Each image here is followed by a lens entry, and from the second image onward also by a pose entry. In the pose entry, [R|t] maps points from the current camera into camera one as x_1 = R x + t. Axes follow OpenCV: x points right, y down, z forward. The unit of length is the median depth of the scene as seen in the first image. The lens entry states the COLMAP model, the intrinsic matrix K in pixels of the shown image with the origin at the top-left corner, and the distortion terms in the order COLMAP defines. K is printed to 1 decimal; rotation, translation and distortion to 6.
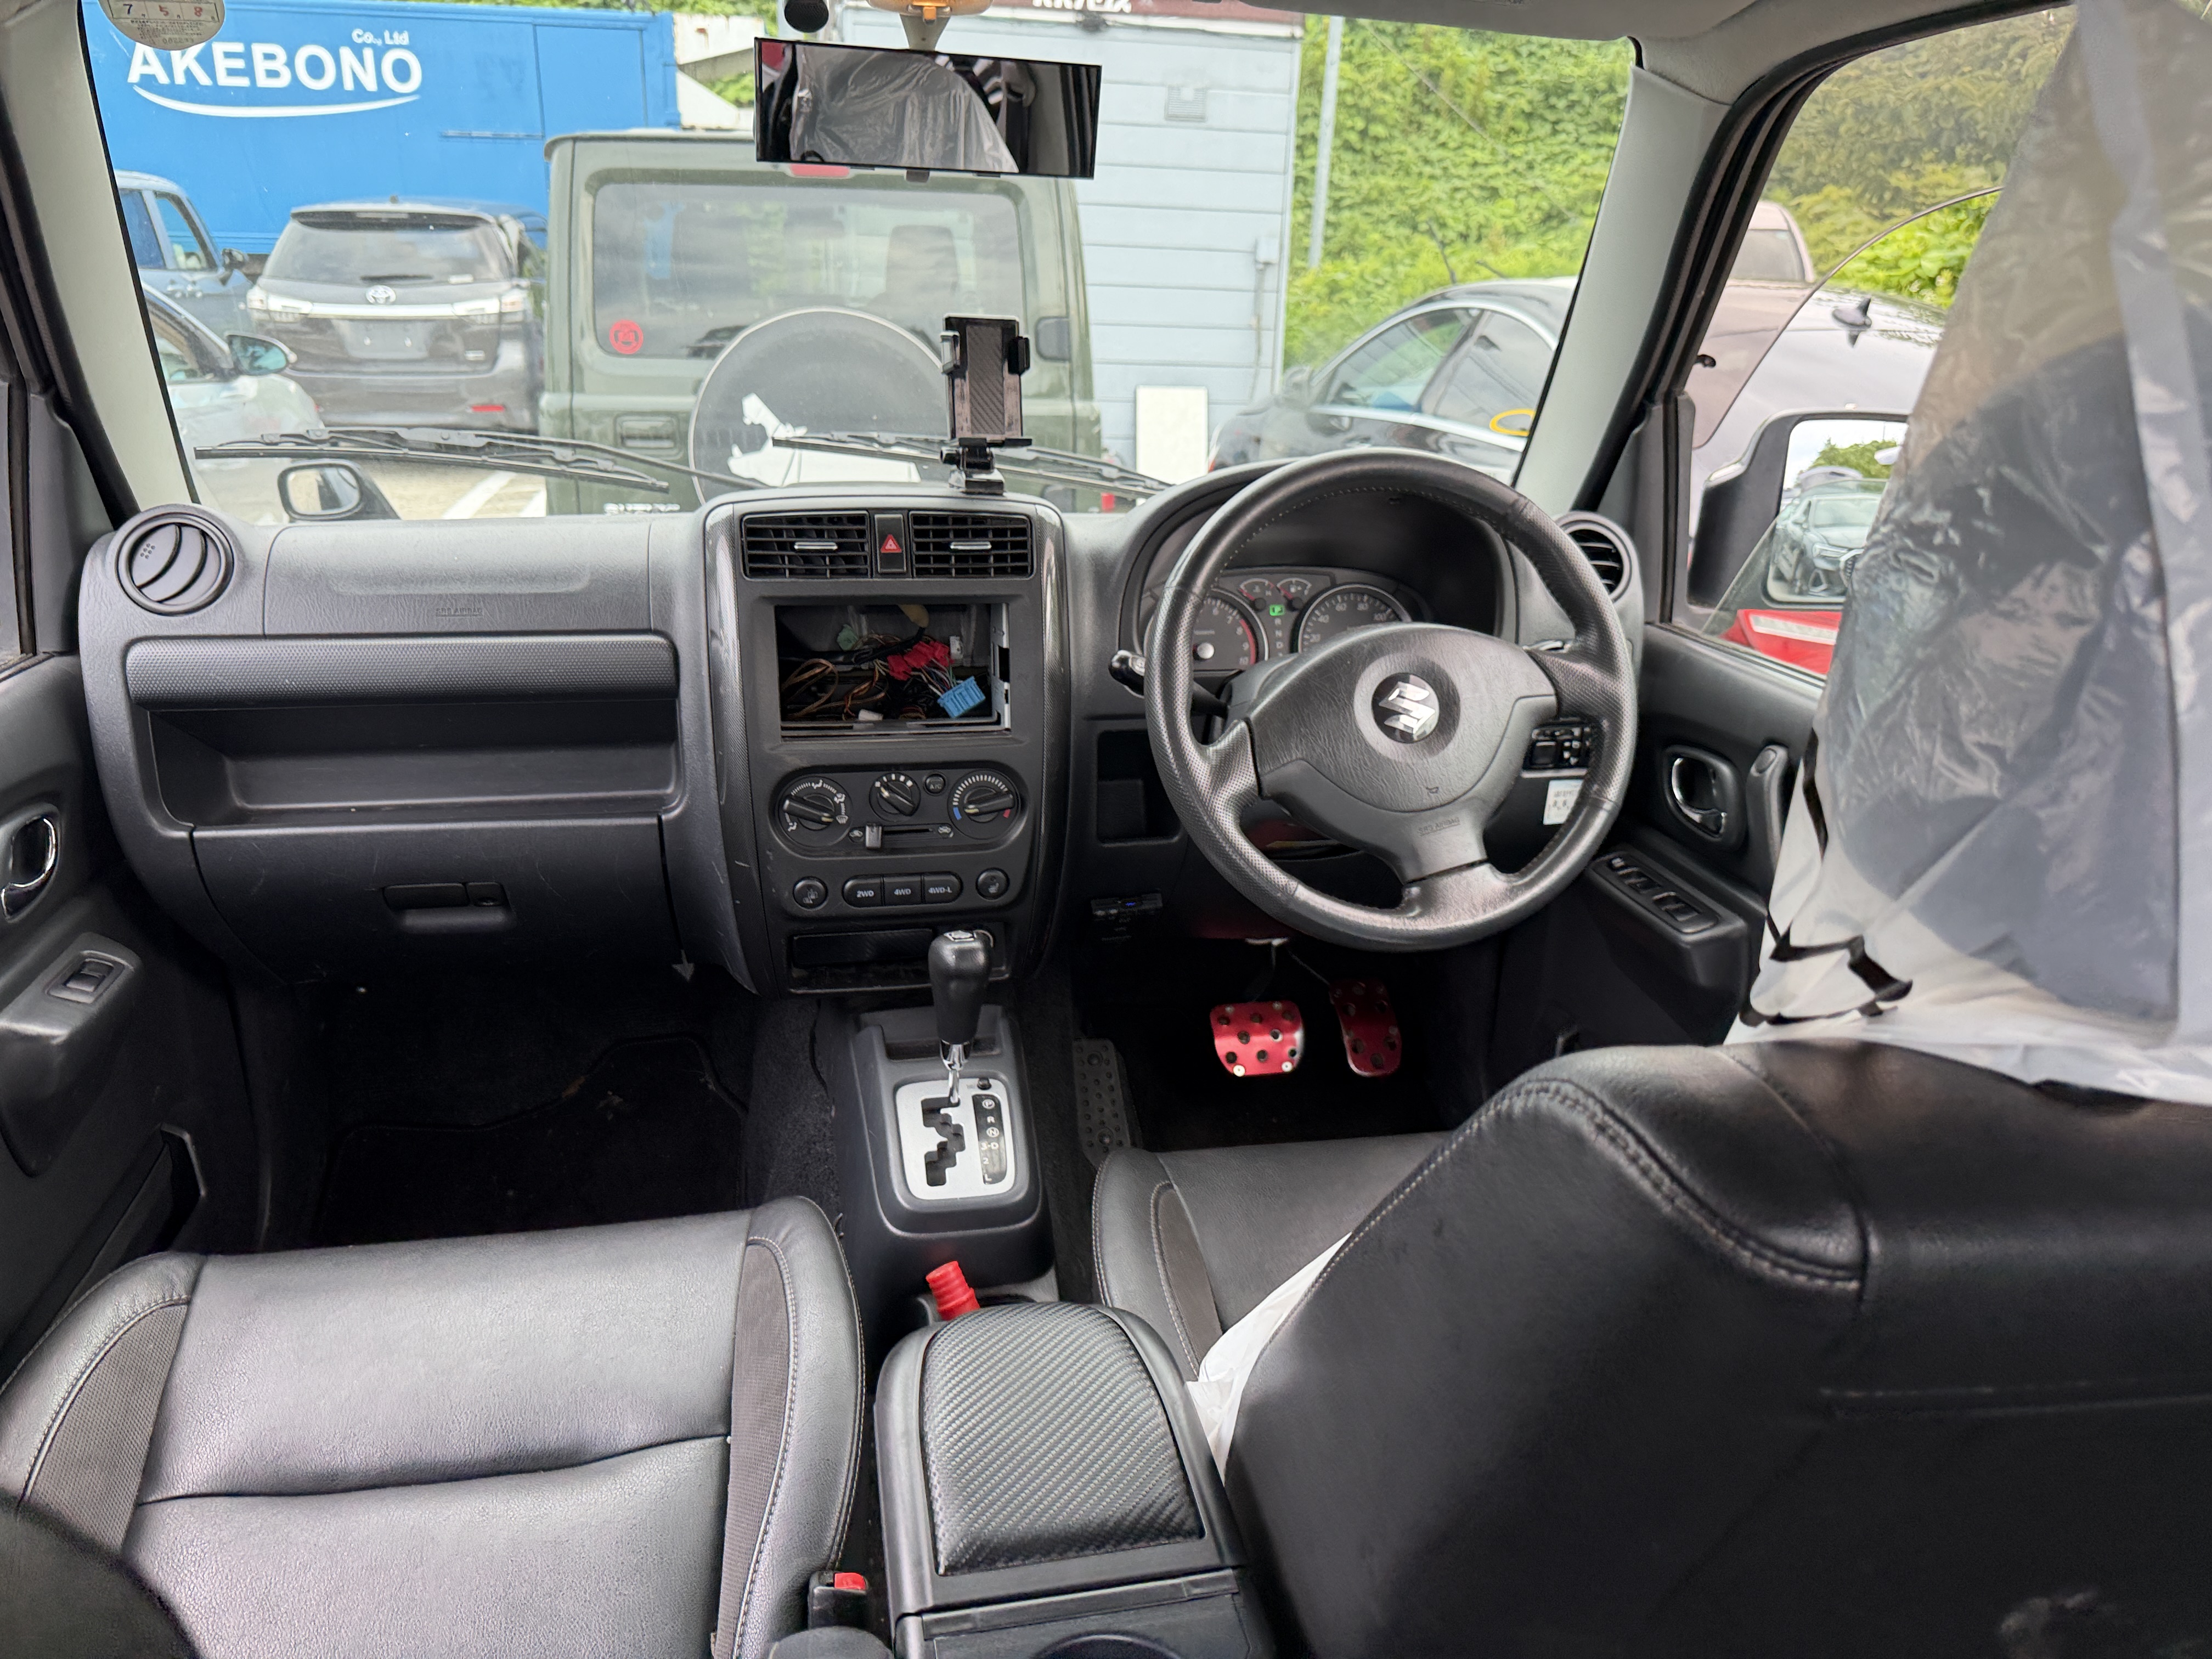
lens RADIAL K [[1564.3, 0, 1099.6], [0, 1564.3, 849.2], [0, 0, 1]] dist [0.030196, -0.032783]
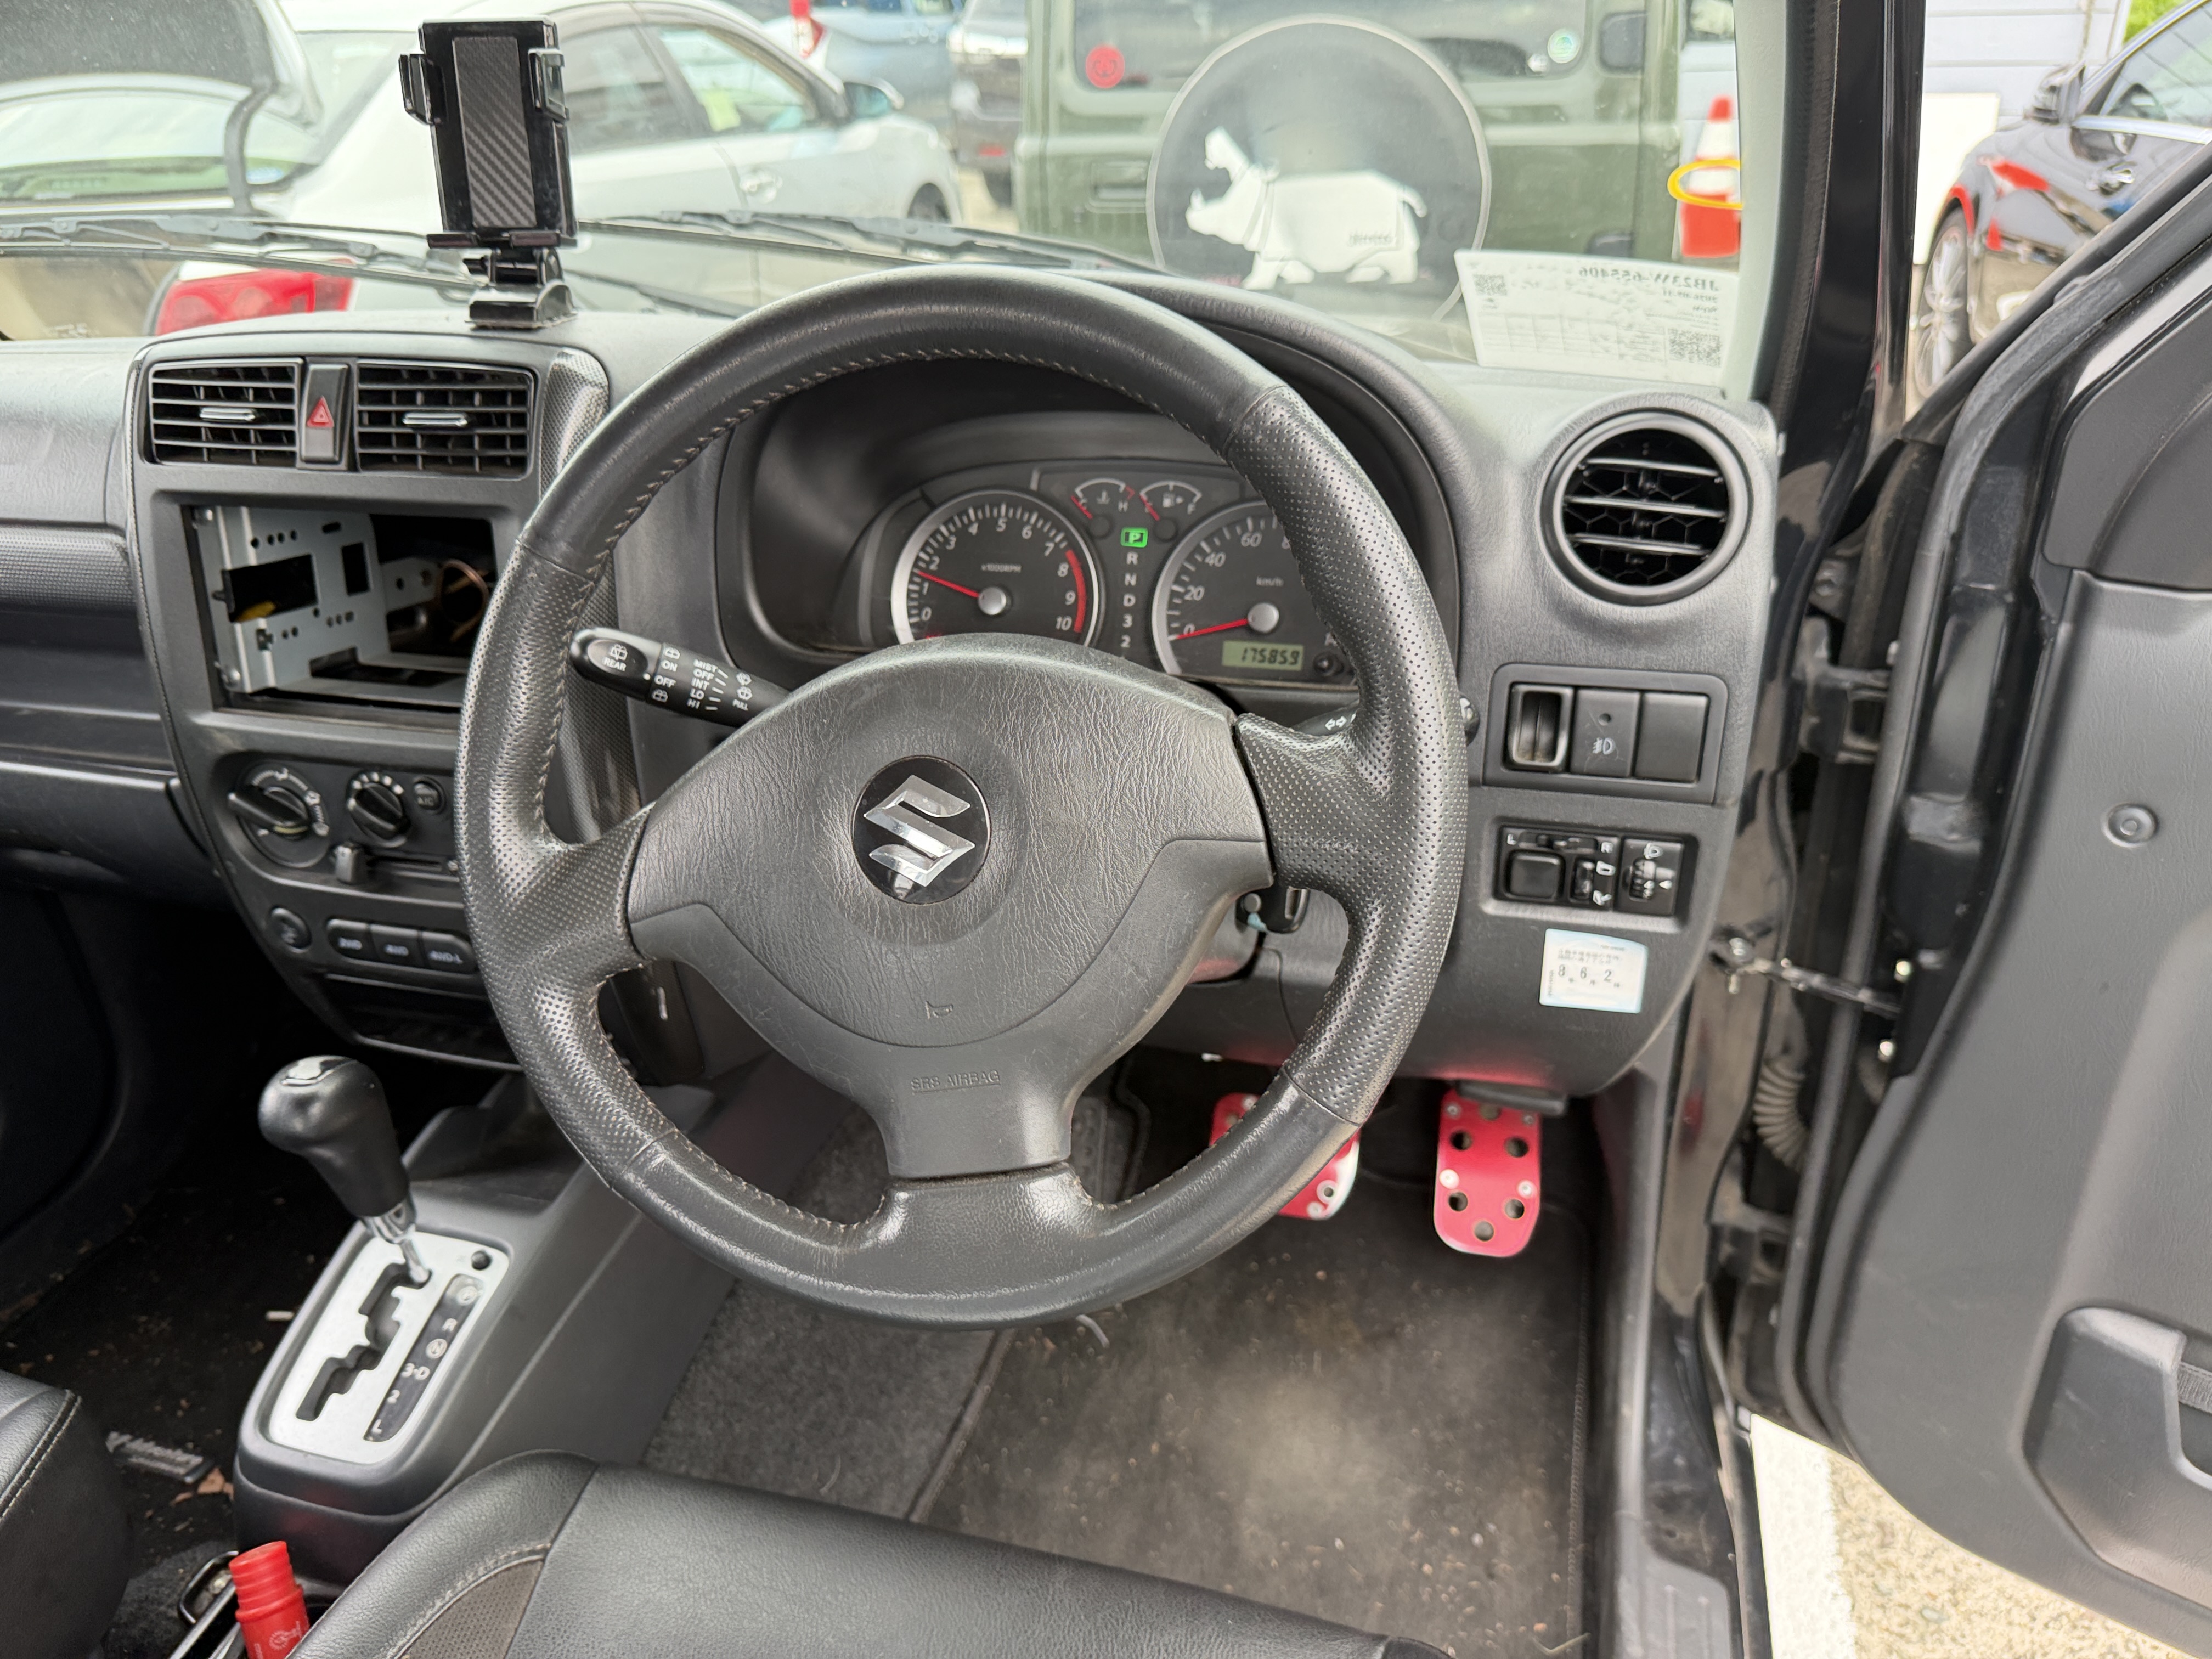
lens RADIAL K [[1564.3, 0, 1103.3], [0, 1564.3, 822.3], [0, 0, 1]] dist [0.030196, -0.032783]
pose [[0.892186, 0.159054, -0.422737, 0.366513], [-0.098981, 0.982045, 0.160593, -0.143808], [0.440689, -0.101436, 0.891910, 0.488458]]
